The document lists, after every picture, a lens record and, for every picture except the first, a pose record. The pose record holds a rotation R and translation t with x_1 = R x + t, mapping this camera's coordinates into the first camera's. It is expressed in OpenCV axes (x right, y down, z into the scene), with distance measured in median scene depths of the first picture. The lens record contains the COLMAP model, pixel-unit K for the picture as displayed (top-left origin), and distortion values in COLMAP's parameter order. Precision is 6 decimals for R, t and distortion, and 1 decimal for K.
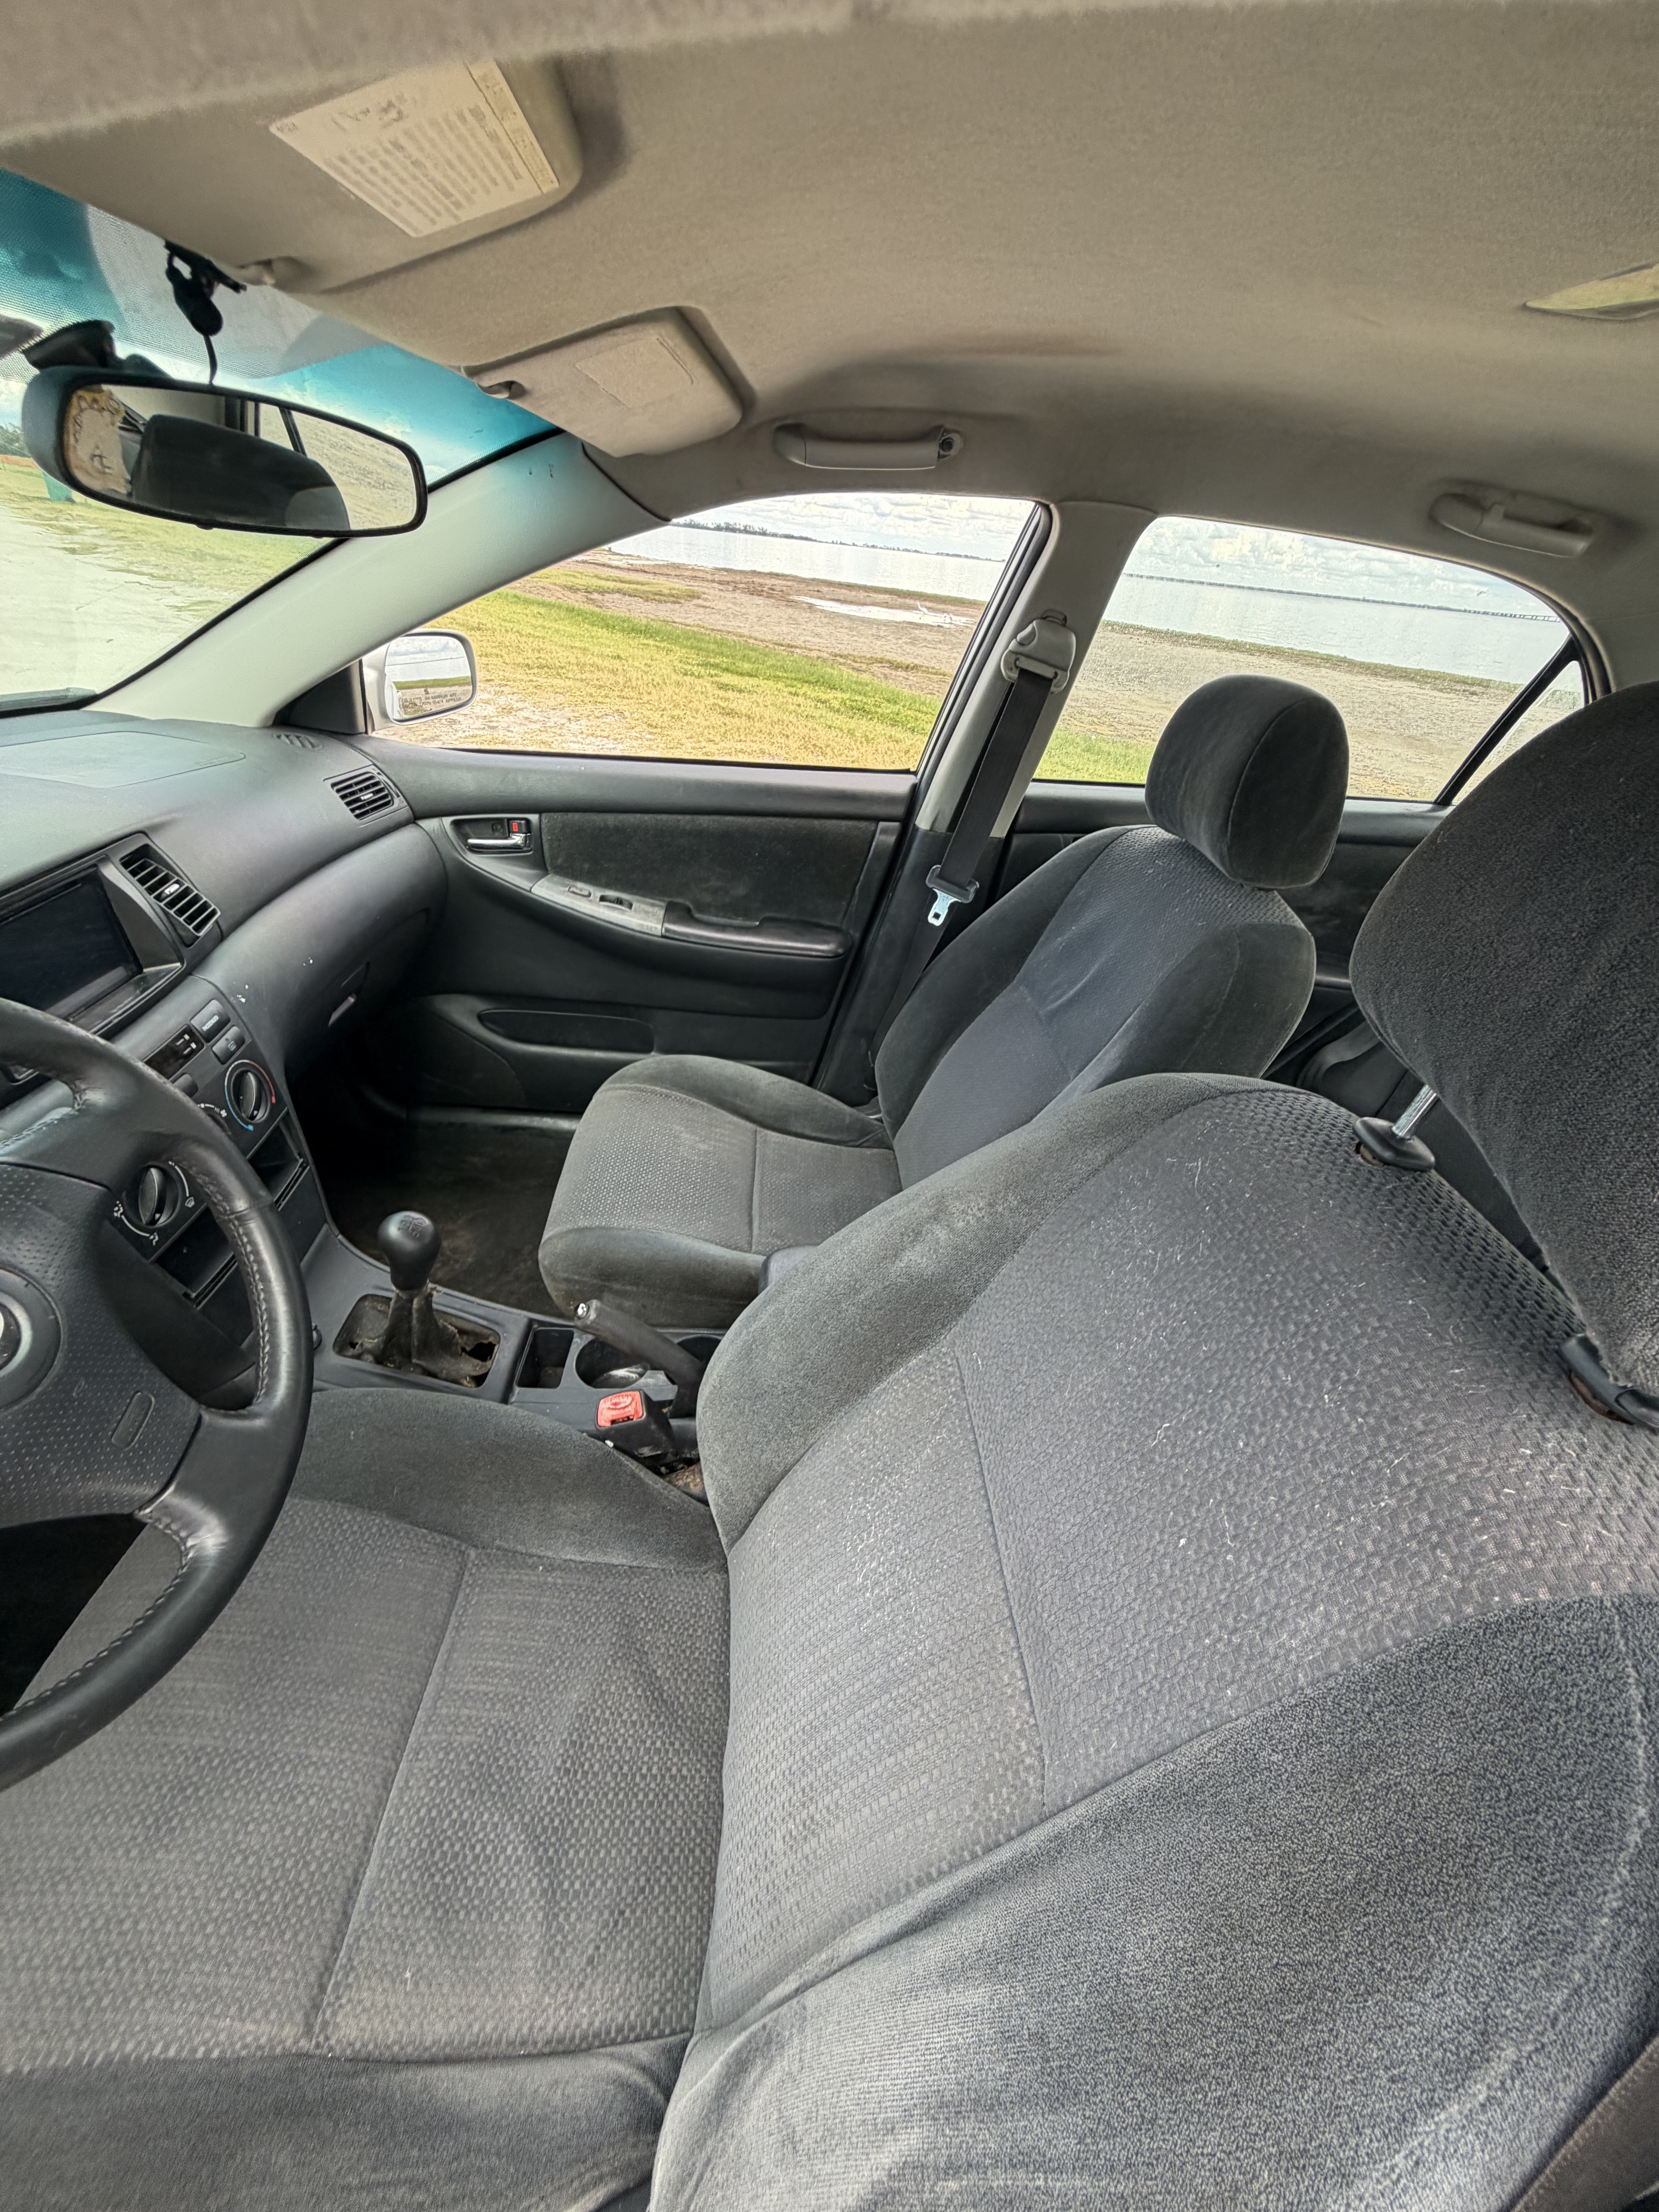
lens RADIAL K [[882.9, 0, 831.0], [0, 882.9, 1100.2], [0, 0, 1]] dist [-0.001287, 0.000396]
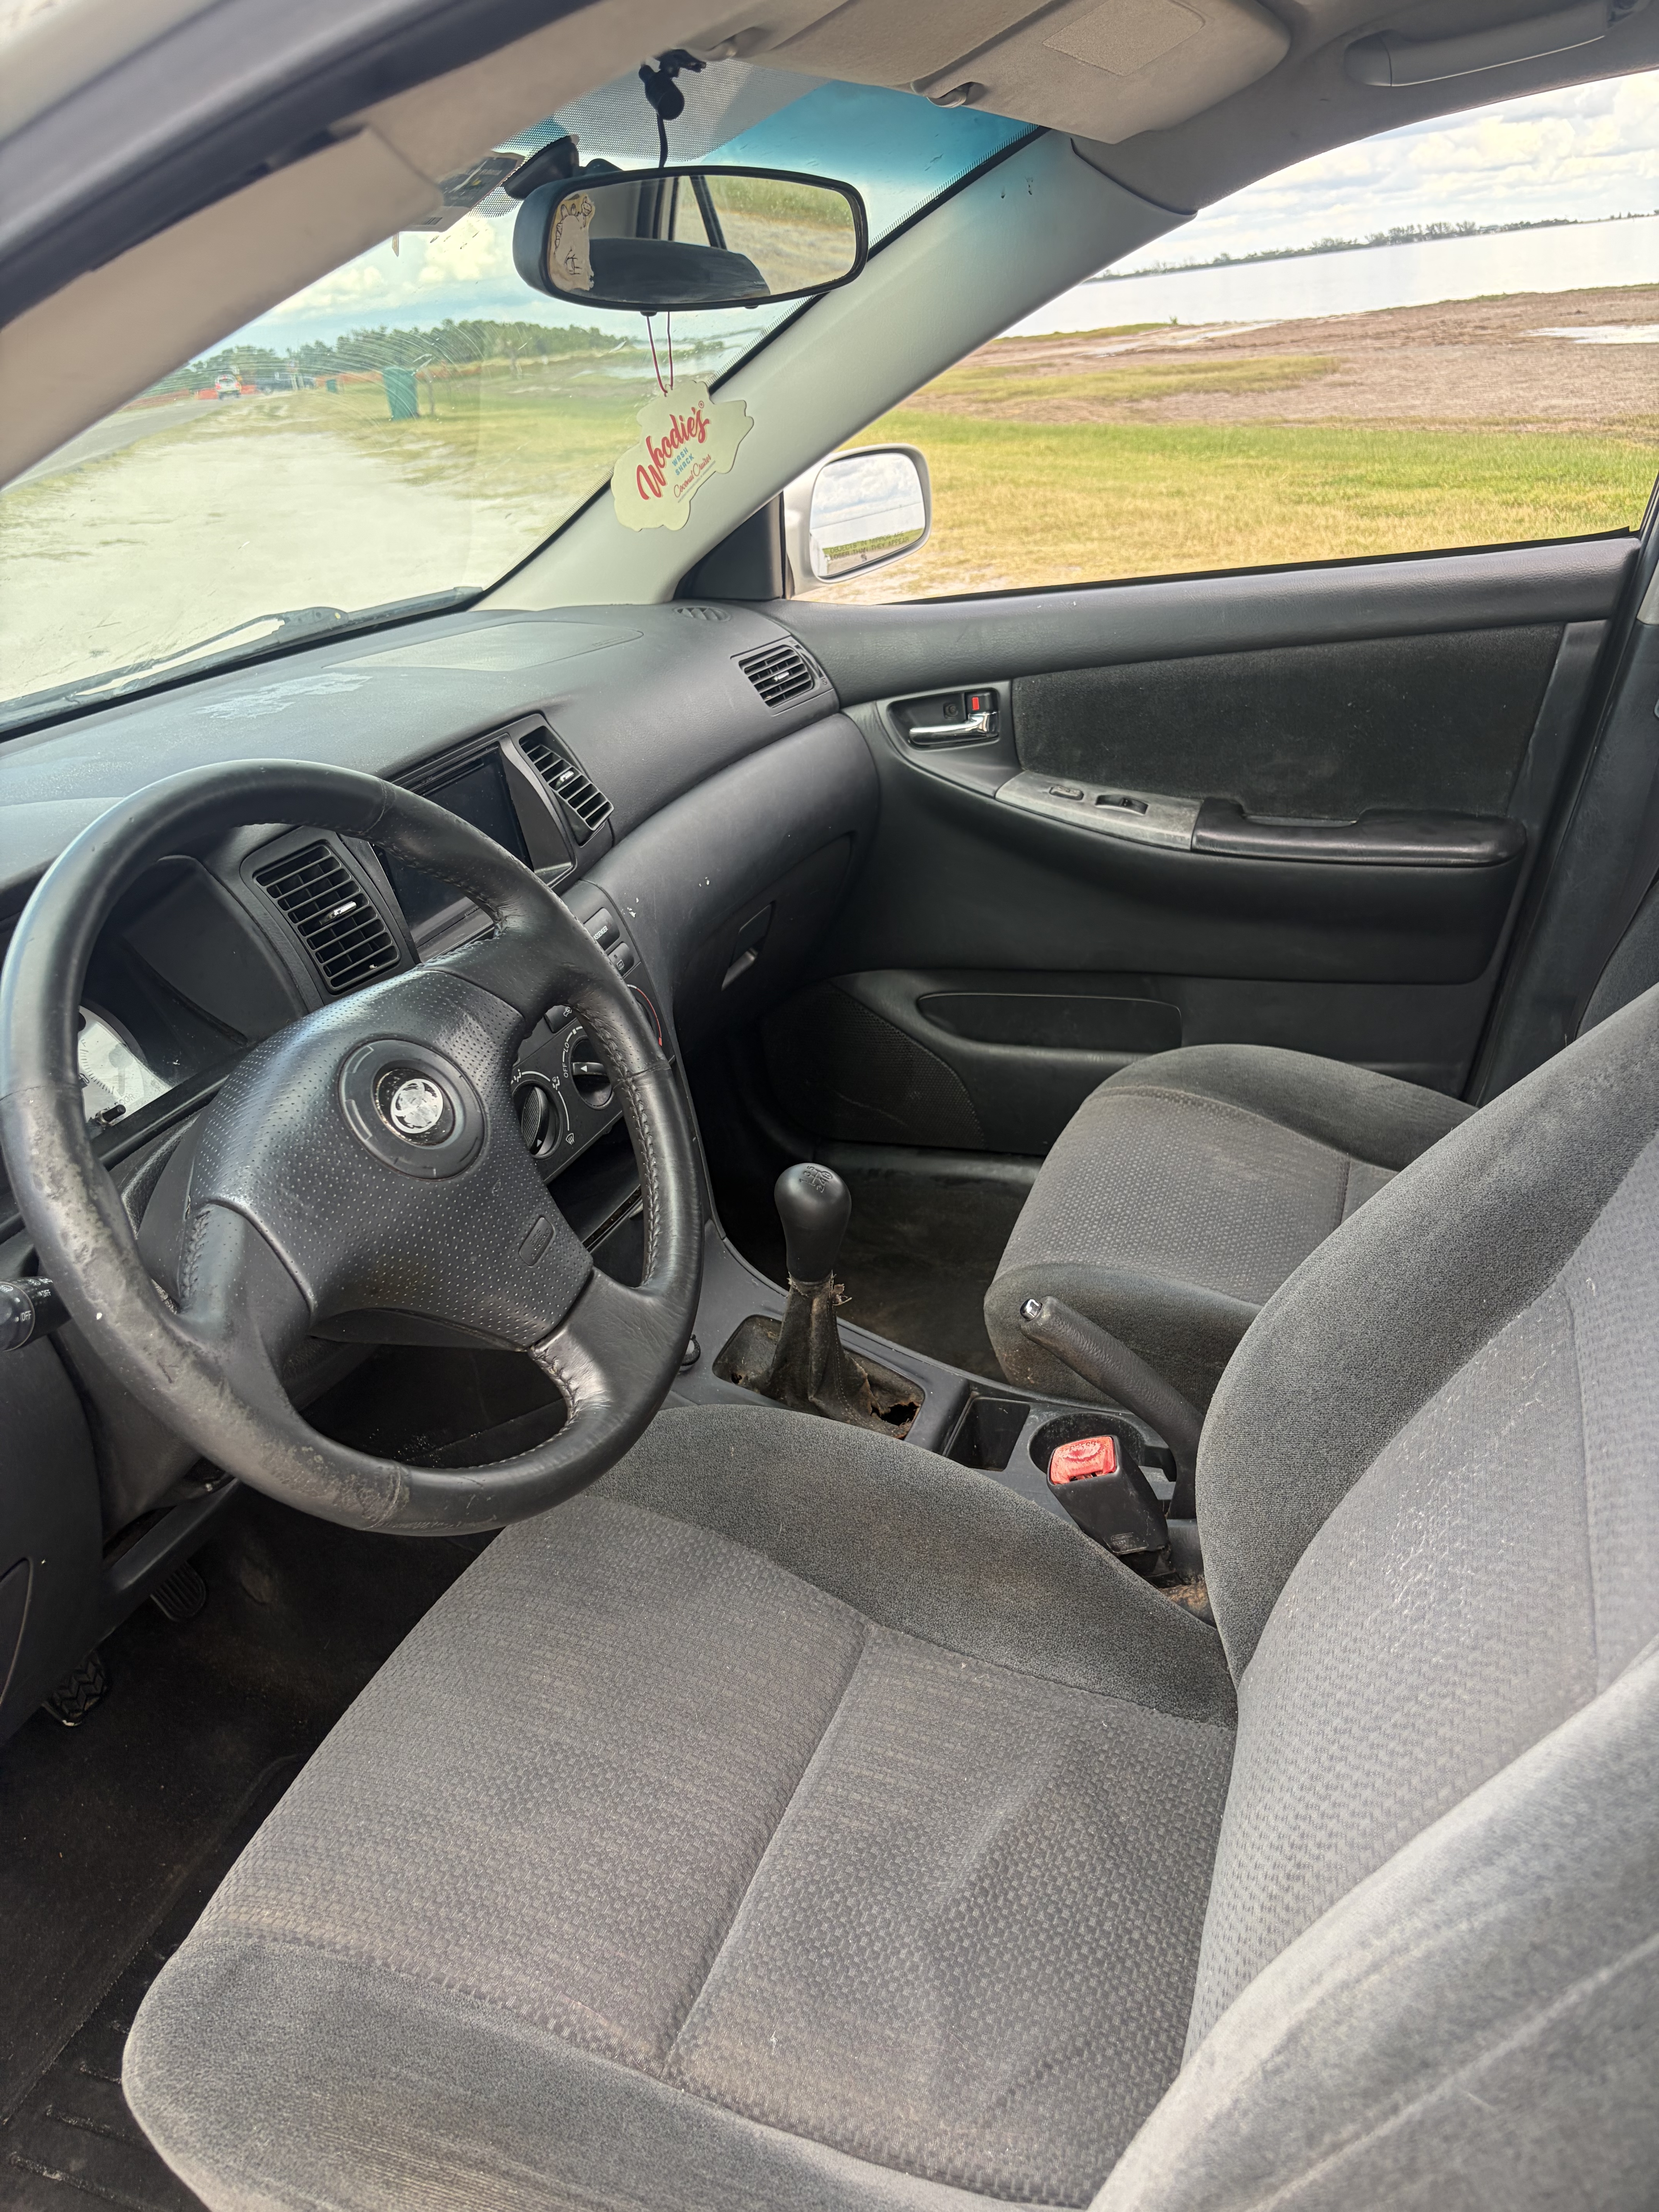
lens RADIAL K [[1676.6, 0, 838.4], [0, 1676.6, 1110.4], [0, 0, 1]] dist [0.037512, -0.043382]
pose [[0.907429, -0.011612, -0.420046, 0.130682], [-0.038083, 0.993232, -0.109728, 0.227272], [0.418477, 0.115567, 0.900845, -0.259814]]
